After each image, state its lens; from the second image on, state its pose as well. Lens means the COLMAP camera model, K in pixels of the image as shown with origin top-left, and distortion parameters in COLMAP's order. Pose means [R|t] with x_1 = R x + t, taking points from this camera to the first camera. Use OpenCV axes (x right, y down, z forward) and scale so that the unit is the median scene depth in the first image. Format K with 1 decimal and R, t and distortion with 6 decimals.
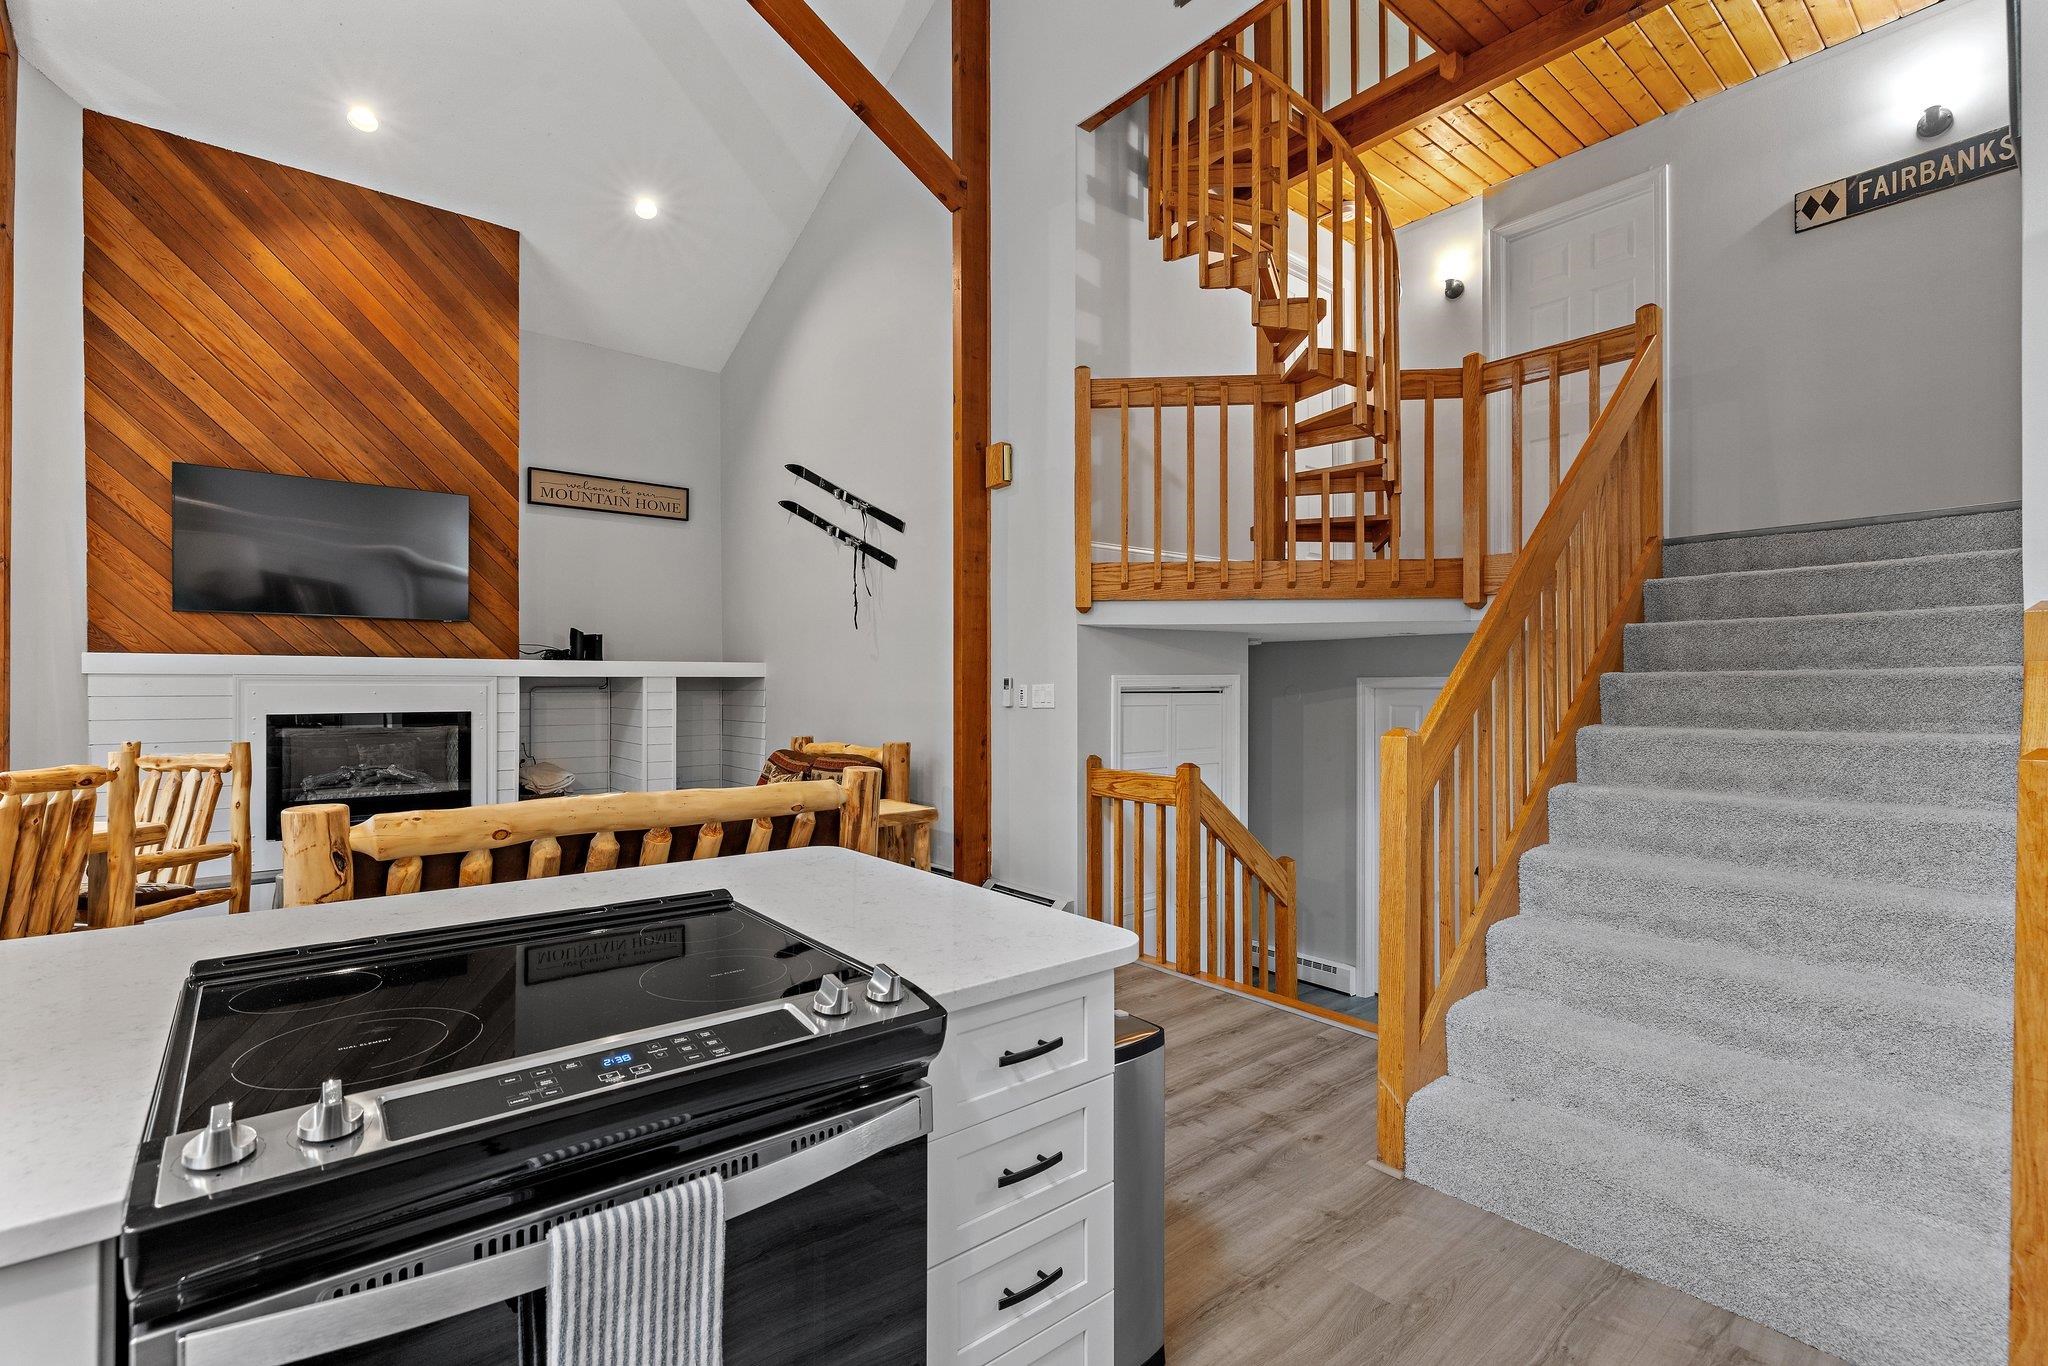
lens RADIAL K [[928.0, 0, 1008.1], [0, 928.0, 682.6], [0, 0, 1]] dist [-0.003340, 0.000078]
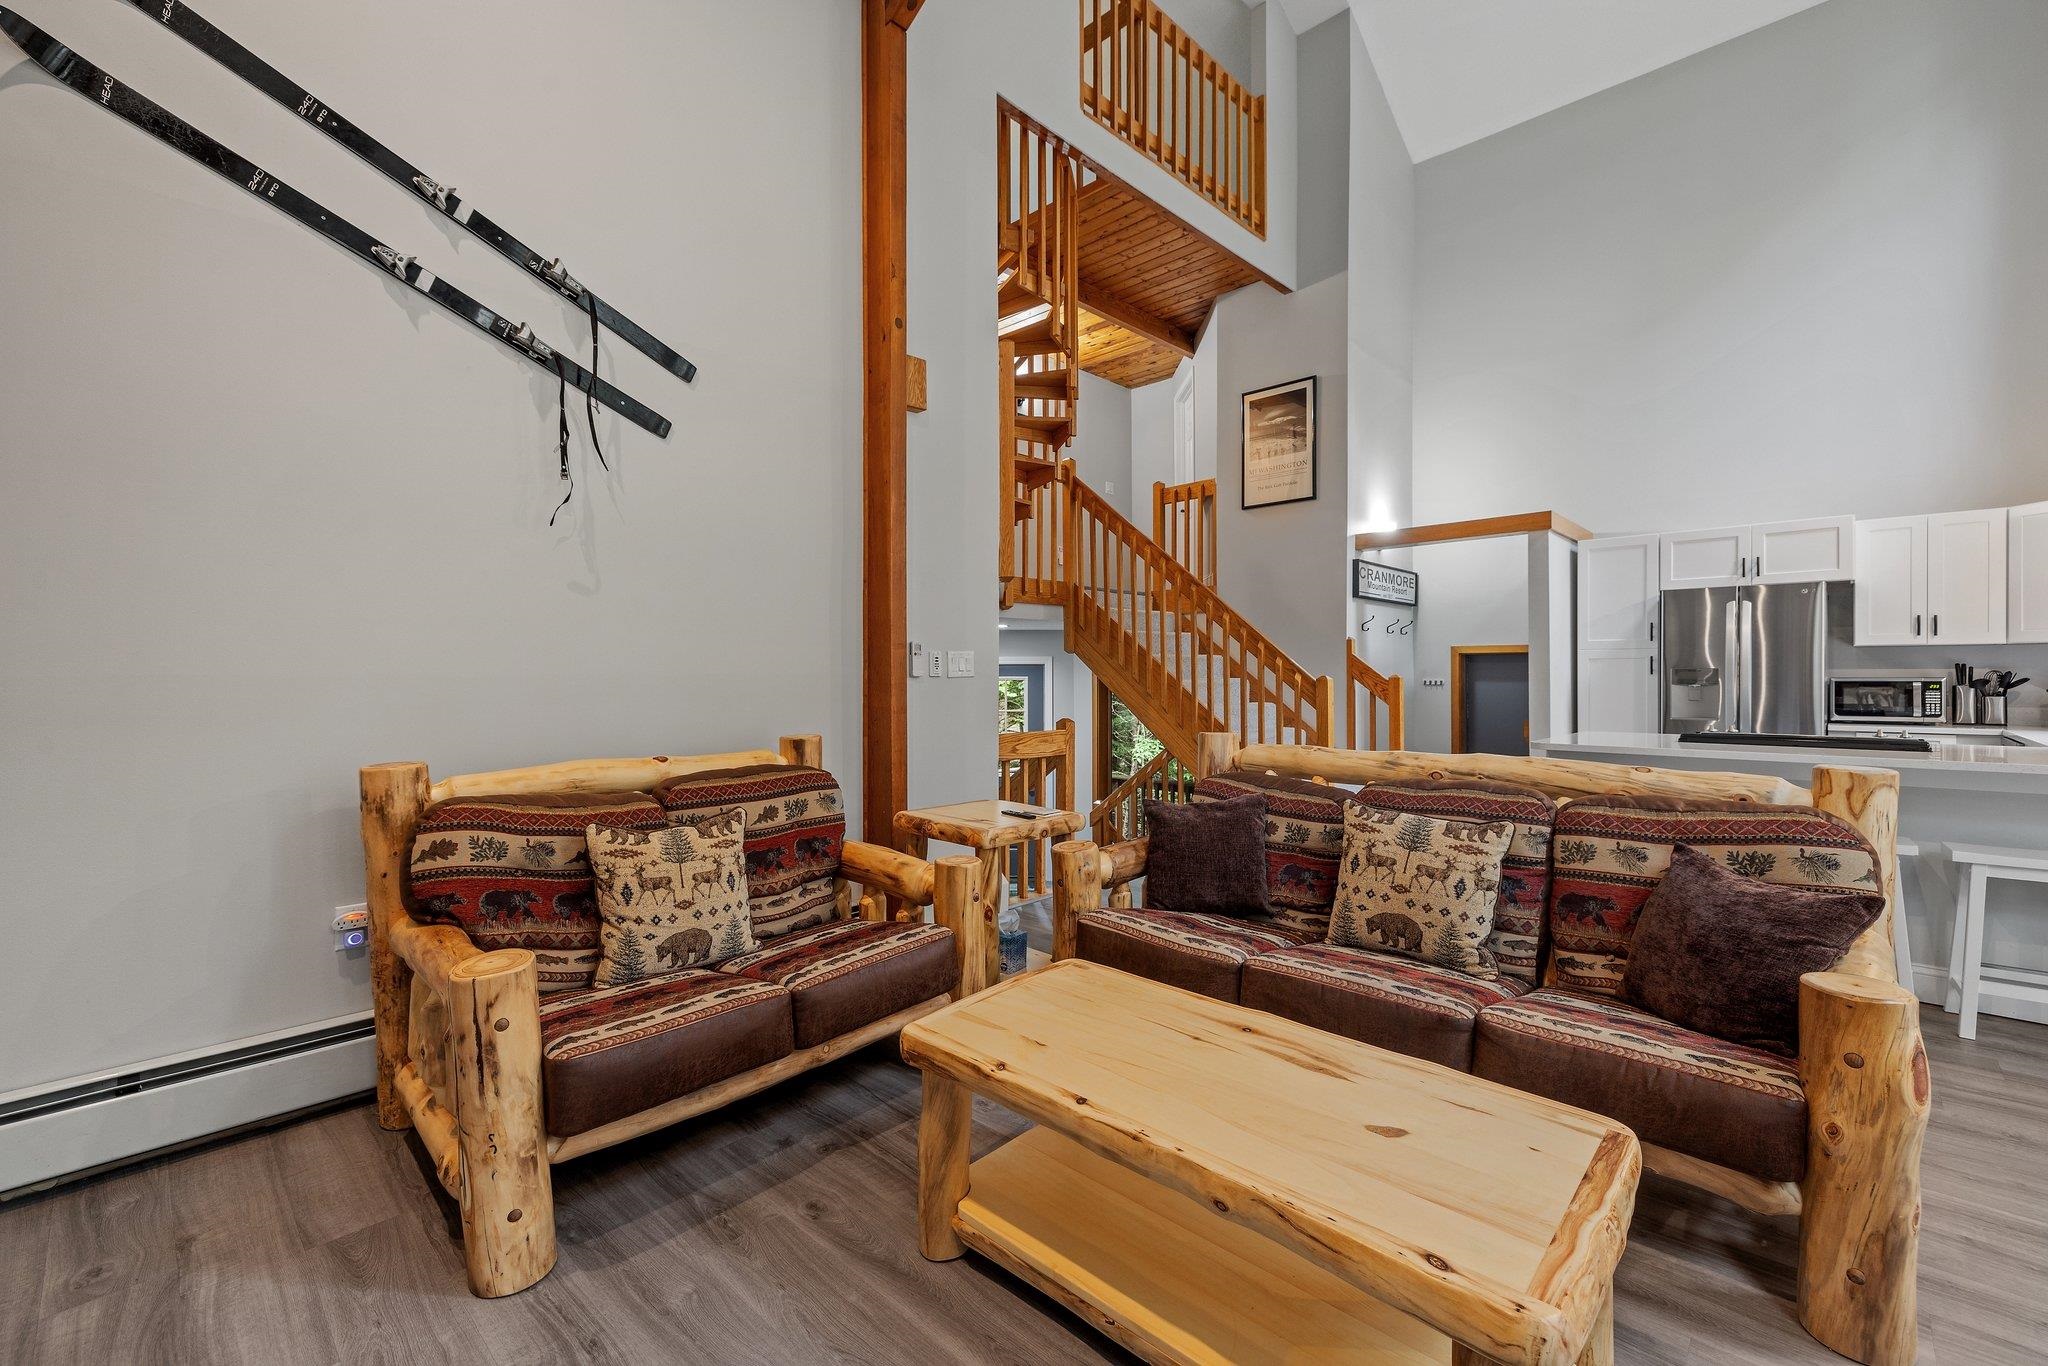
lens RADIAL K [[853.9, 0, 1013.3], [0, 853.9, 677.9], [0, 0, 1]] dist [-0.001763, 0.000010]
pose [[-0.107934, -0.002857, 0.994154, -0.676417], [-0.000091, 0.999996, 0.002864, 0.021902], [-0.994158, 0.000219, -0.107934, 0.869505]]
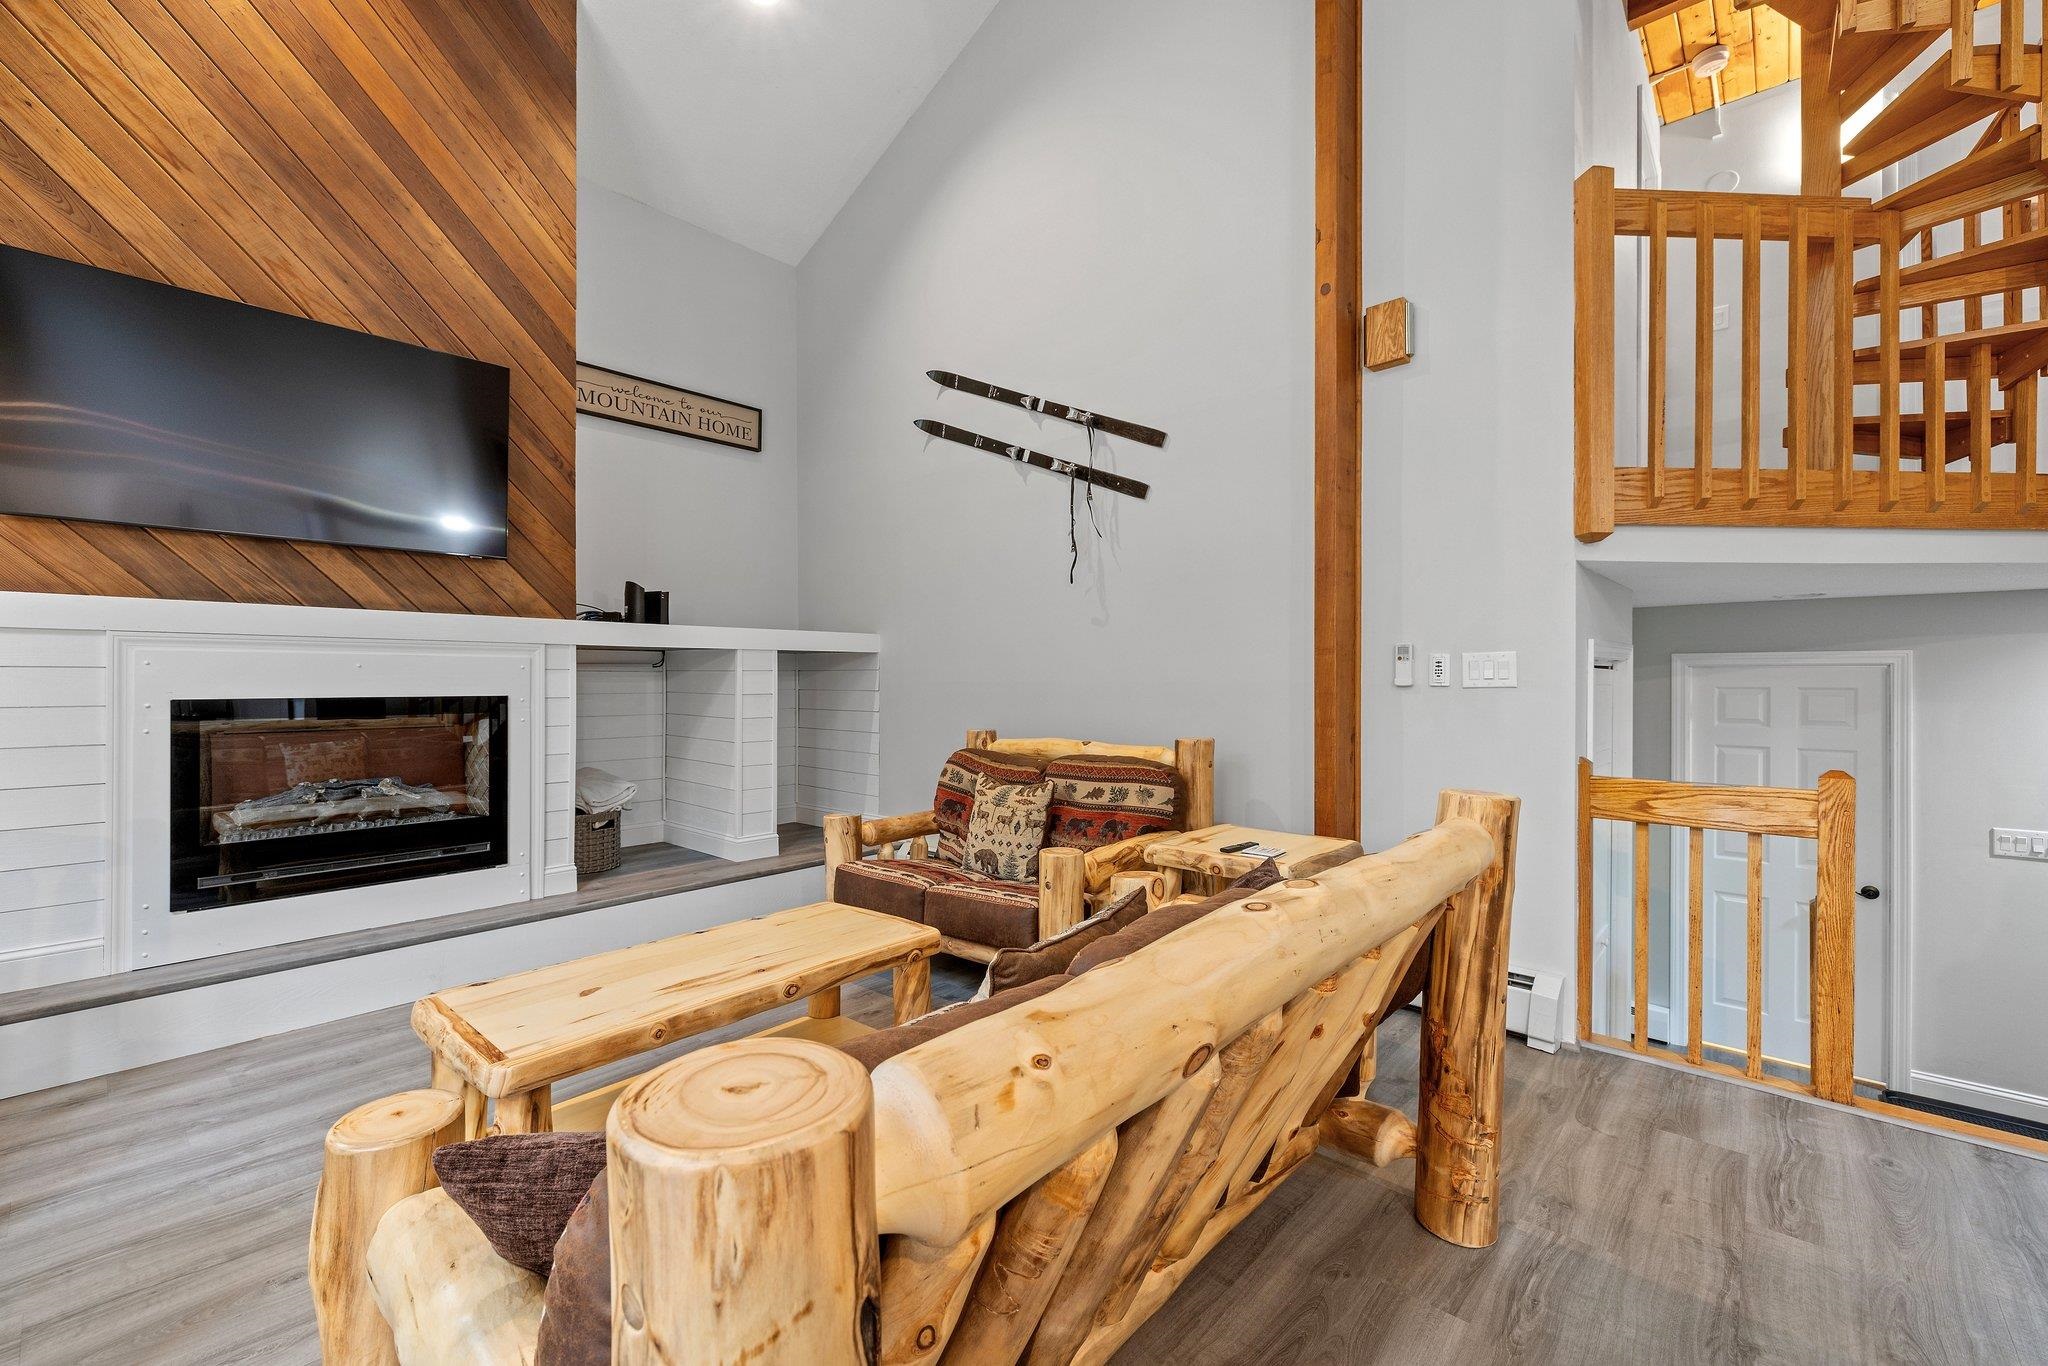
lens RADIAL K [[853.9, 0, 1013.3], [0, 853.9, 677.9], [0, 0, 1]] dist [-0.001763, 0.000010]
pose [[0.989604, 0.002416, 0.143798, -0.328230], [-0.002829, 0.999992, 0.002668, 0.016651], [-0.143791, -0.003047, 0.989603, 0.363668]]
